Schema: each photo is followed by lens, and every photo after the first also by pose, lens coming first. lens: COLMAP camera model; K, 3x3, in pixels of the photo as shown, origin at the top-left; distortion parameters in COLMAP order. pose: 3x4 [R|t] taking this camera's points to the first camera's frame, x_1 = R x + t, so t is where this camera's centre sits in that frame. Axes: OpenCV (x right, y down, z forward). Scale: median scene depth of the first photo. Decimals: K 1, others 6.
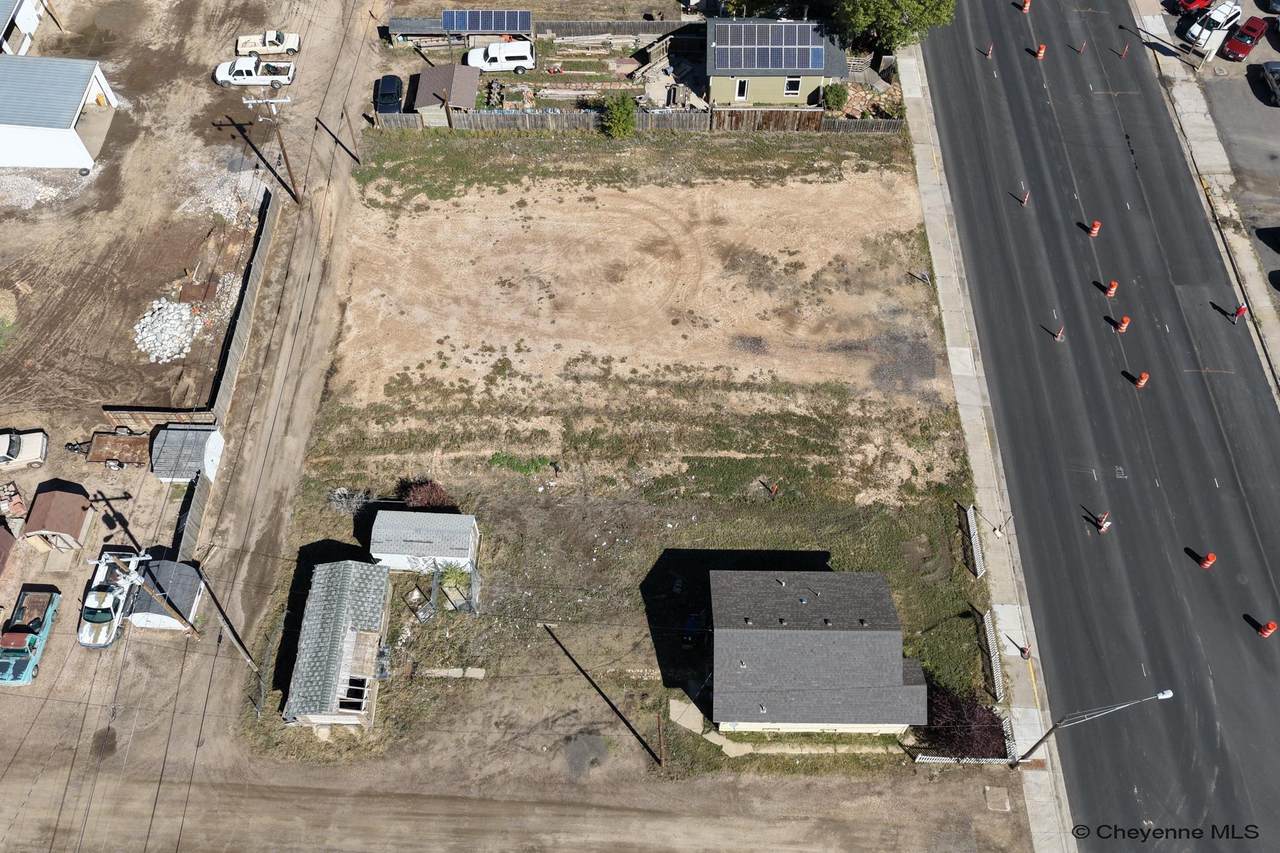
lens RADIAL K [[1060.4, 0, 638.4], [0, 1060.4, 423.4], [0, 0, 1]] dist [-0.009444, 0.031776]
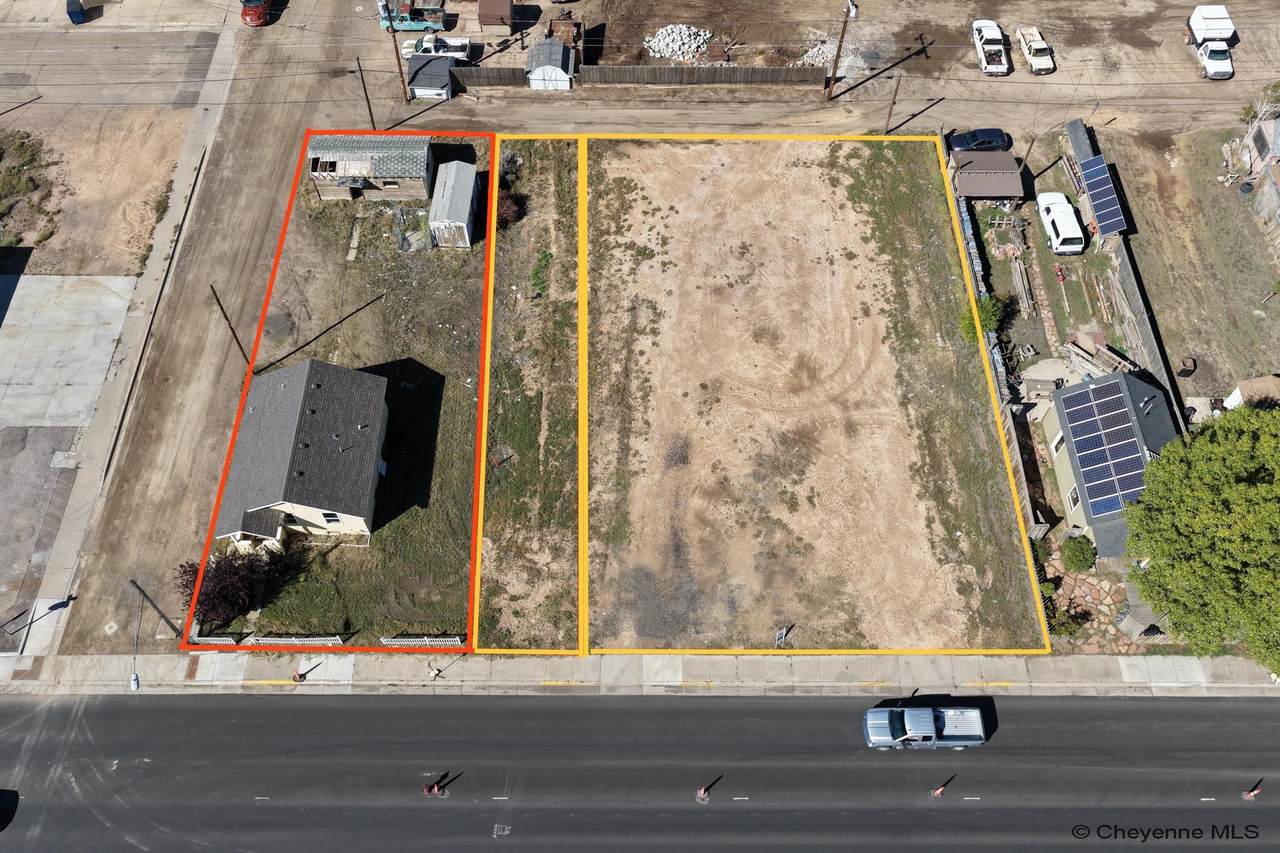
lens RADIAL K [[1060.4, 0, 638.4], [0, 1060.4, 423.4], [0, 0, 1]] dist [-0.009444, 0.031776]
pose [[0.012731, 0.847505, -0.530635, 0.583052], [-0.848397, 0.290017, 0.442846, -0.469499], [0.529208, 0.444551, 0.722712, 0.293051]]
